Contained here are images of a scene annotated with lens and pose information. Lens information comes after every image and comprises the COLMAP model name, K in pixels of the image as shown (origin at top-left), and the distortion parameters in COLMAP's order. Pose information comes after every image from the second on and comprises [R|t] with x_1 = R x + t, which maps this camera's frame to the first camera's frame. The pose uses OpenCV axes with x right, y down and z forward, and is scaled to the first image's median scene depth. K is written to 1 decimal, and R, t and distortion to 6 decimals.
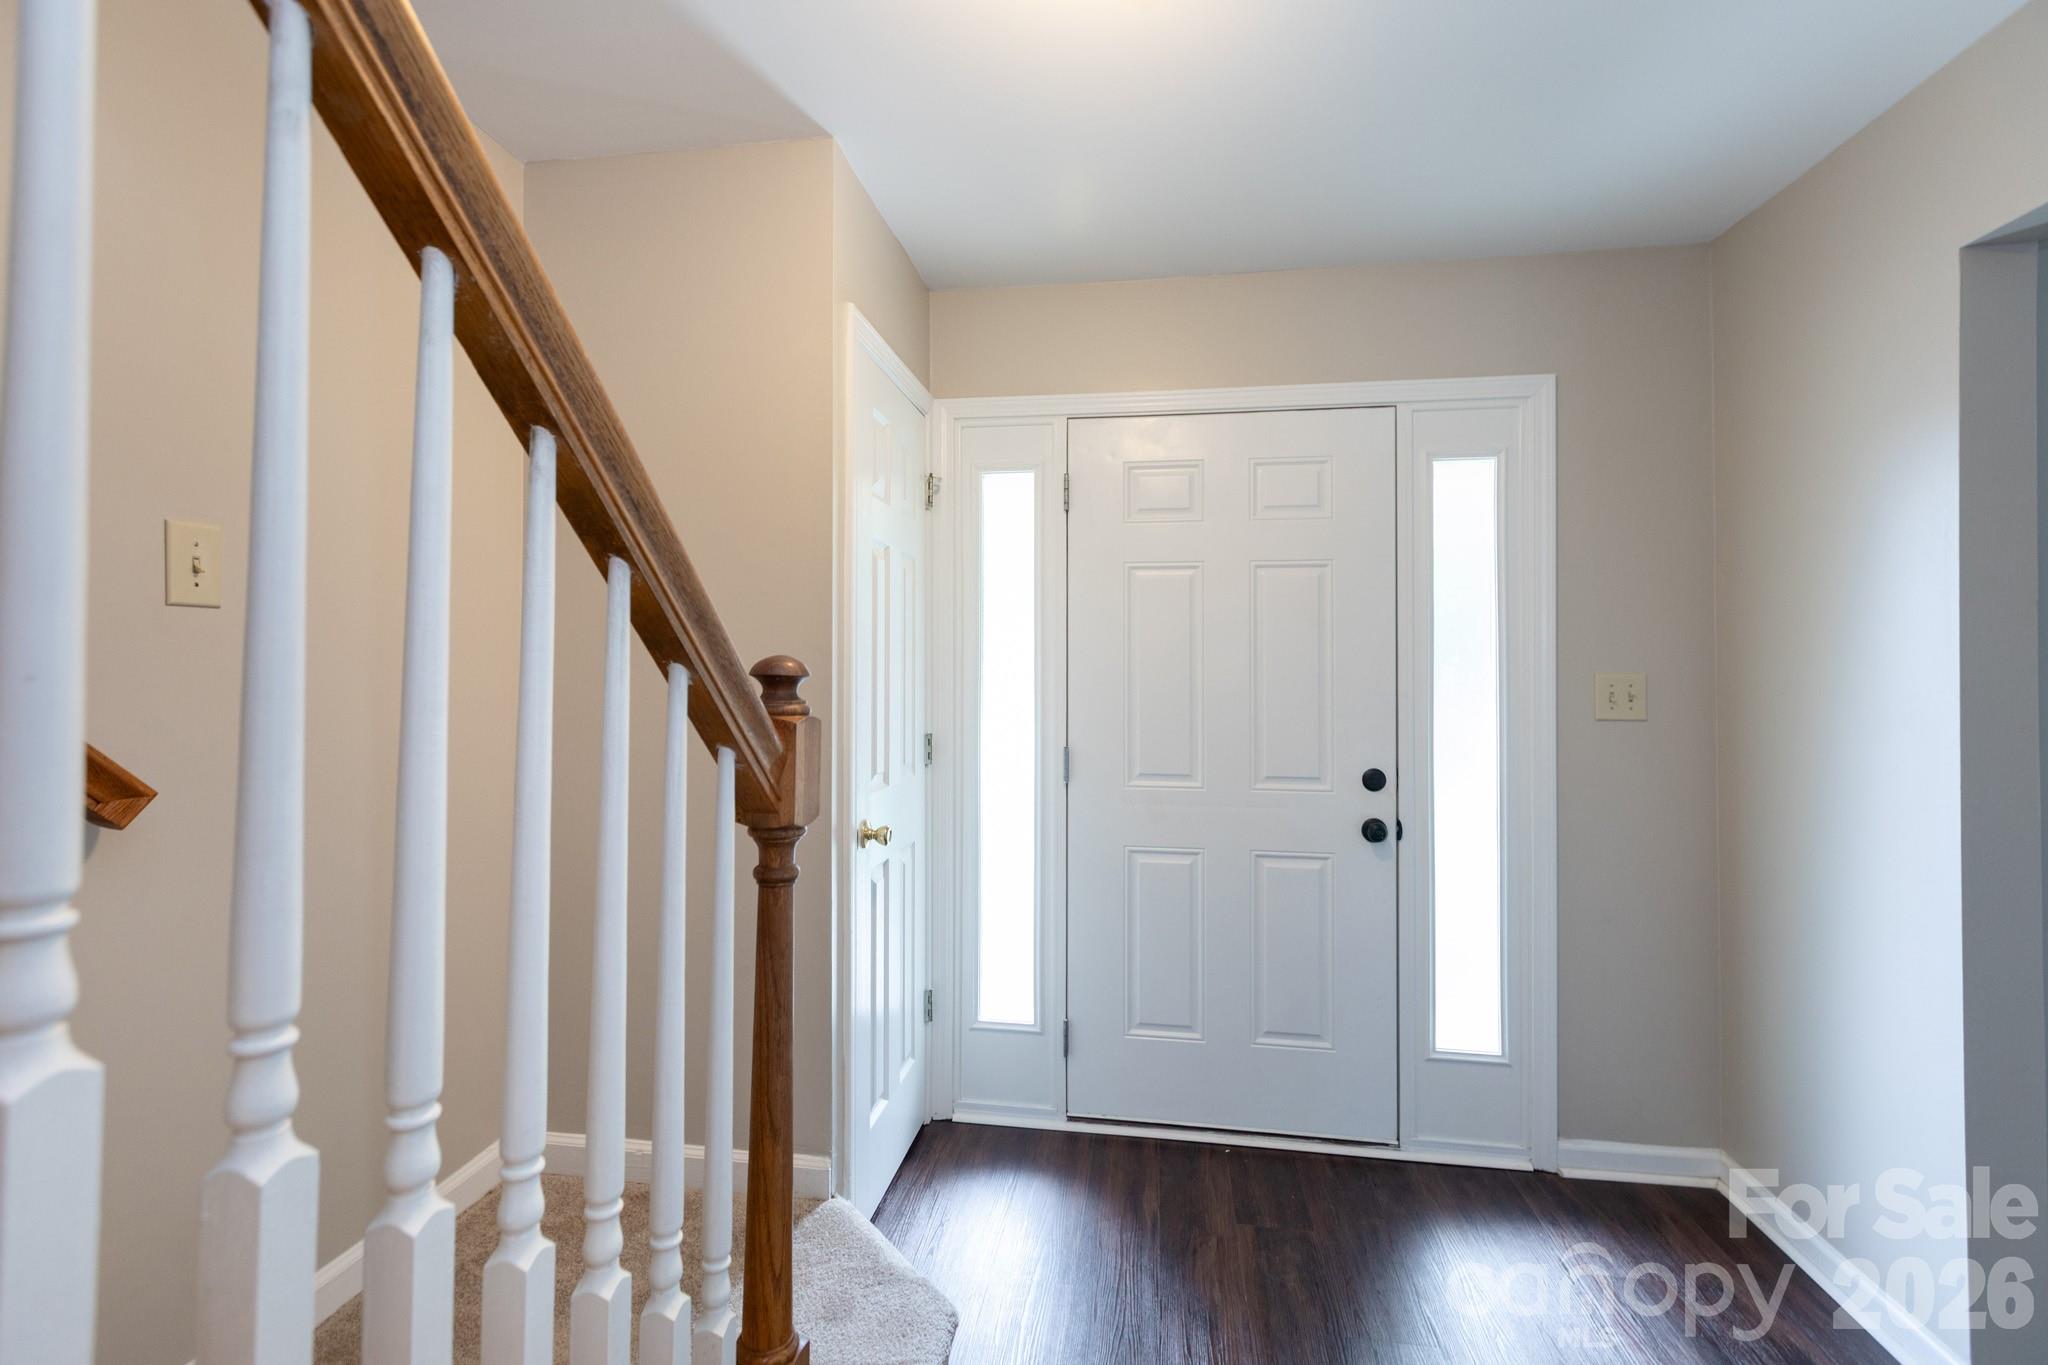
lens RADIAL K [[928.8, 0, 1004.7], [0, 928.8, 658.1], [0, 0, 1]] dist [0.007521, -0.004229]
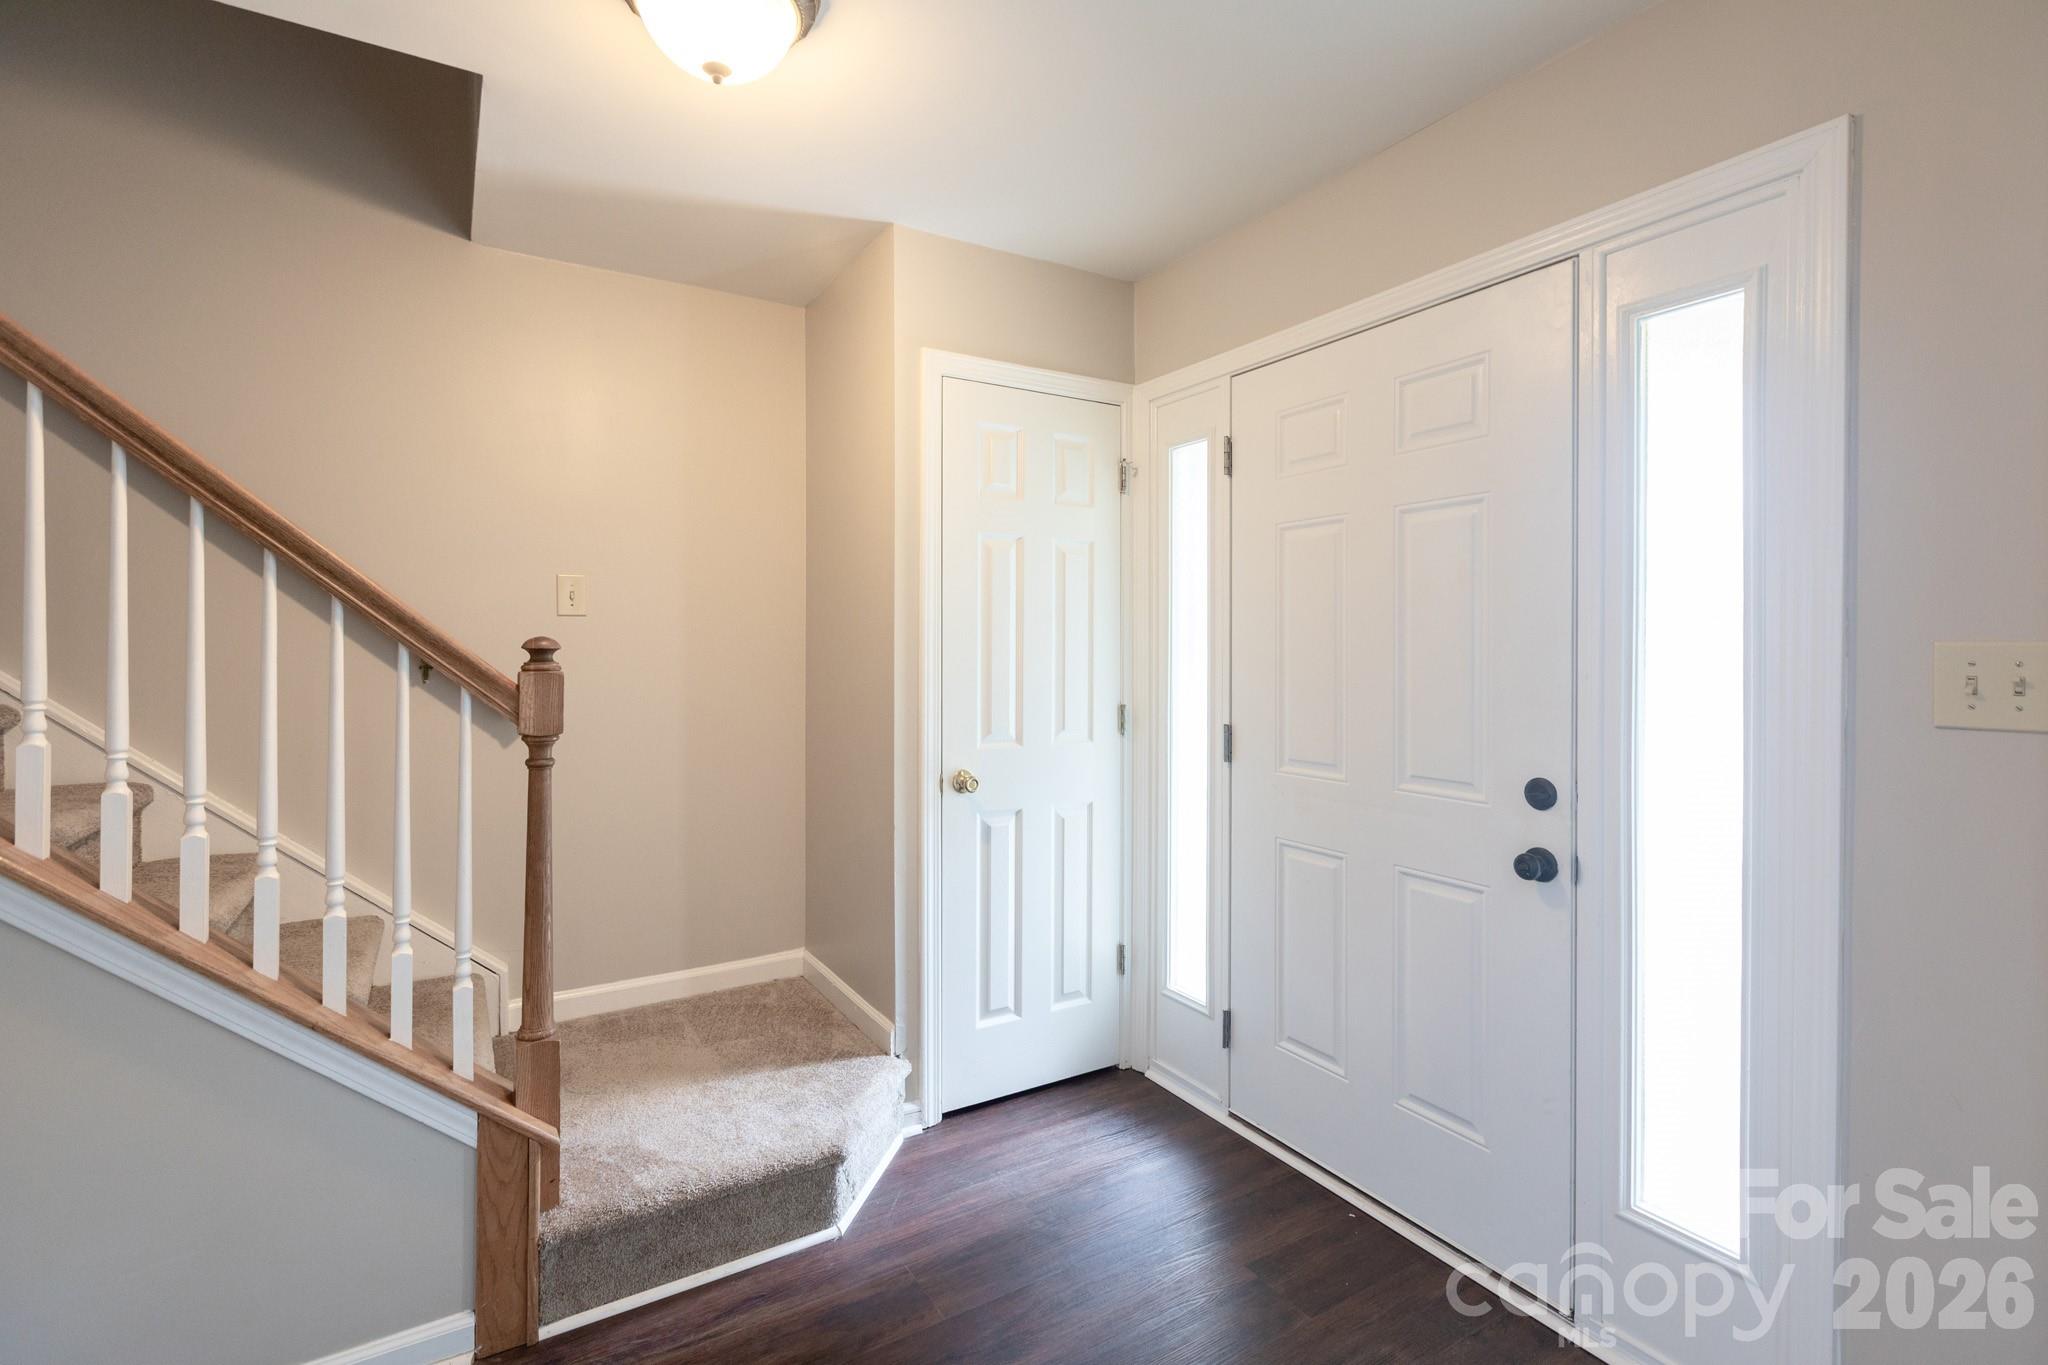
lens RADIAL K [[928.8, 0, 1023.7], [0, 928.8, 651.6], [0, 0, 1]] dist [0.007521, -0.004229]
pose [[0.643534, -0.002710, -0.765413, 0.682775], [0.014658, 0.999854, 0.008784, 0.009708], [0.765278, -0.016872, 0.643479, 0.237686]]
